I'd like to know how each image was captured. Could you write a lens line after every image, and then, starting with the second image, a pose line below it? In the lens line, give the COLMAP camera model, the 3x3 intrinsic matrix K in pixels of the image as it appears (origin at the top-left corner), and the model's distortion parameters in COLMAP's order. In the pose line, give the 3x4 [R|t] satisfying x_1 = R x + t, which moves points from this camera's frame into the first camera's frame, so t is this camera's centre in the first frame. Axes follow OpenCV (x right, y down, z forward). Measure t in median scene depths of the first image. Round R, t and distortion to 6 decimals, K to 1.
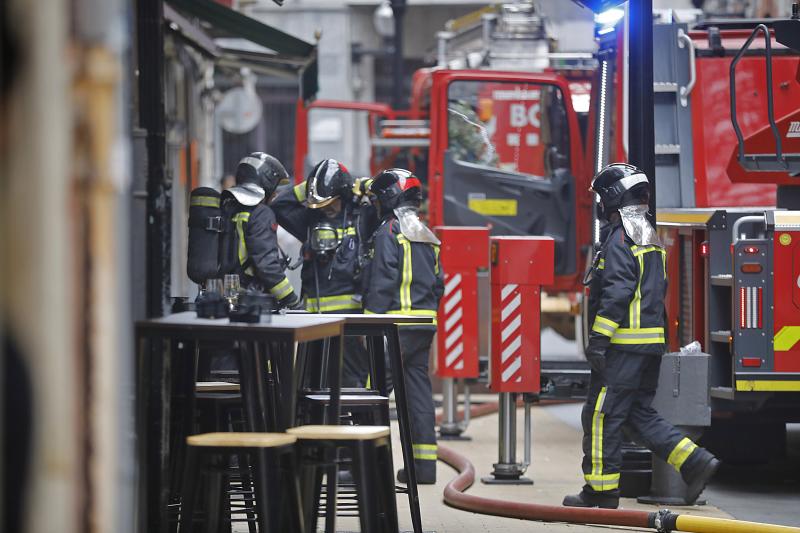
lens RADIAL K [[1909.9, 0, 400.0], [0, 1909.9, 266.5], [0, 0, 1]] dist [-0.154476, -0.295290]
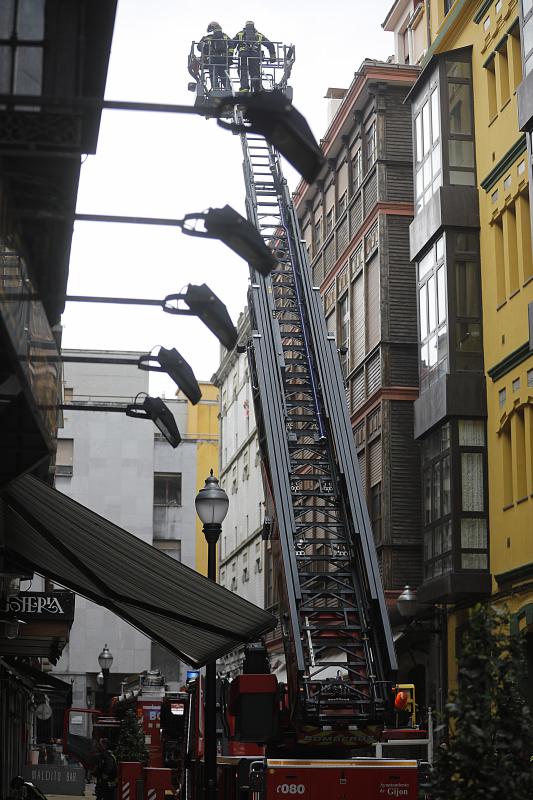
lens RADIAL K [[1909.9, 0, 266.5], [0, 1909.9, 400.0], [0, 0, 1]] dist [-0.154476, -0.295290]
pose [[0.996765, 0.029199, 0.074878, 0.012399], [-0.010313, 0.970433, -0.241150, 0.118943], [-0.079706, 0.239597, 0.967595, -1.531013]]
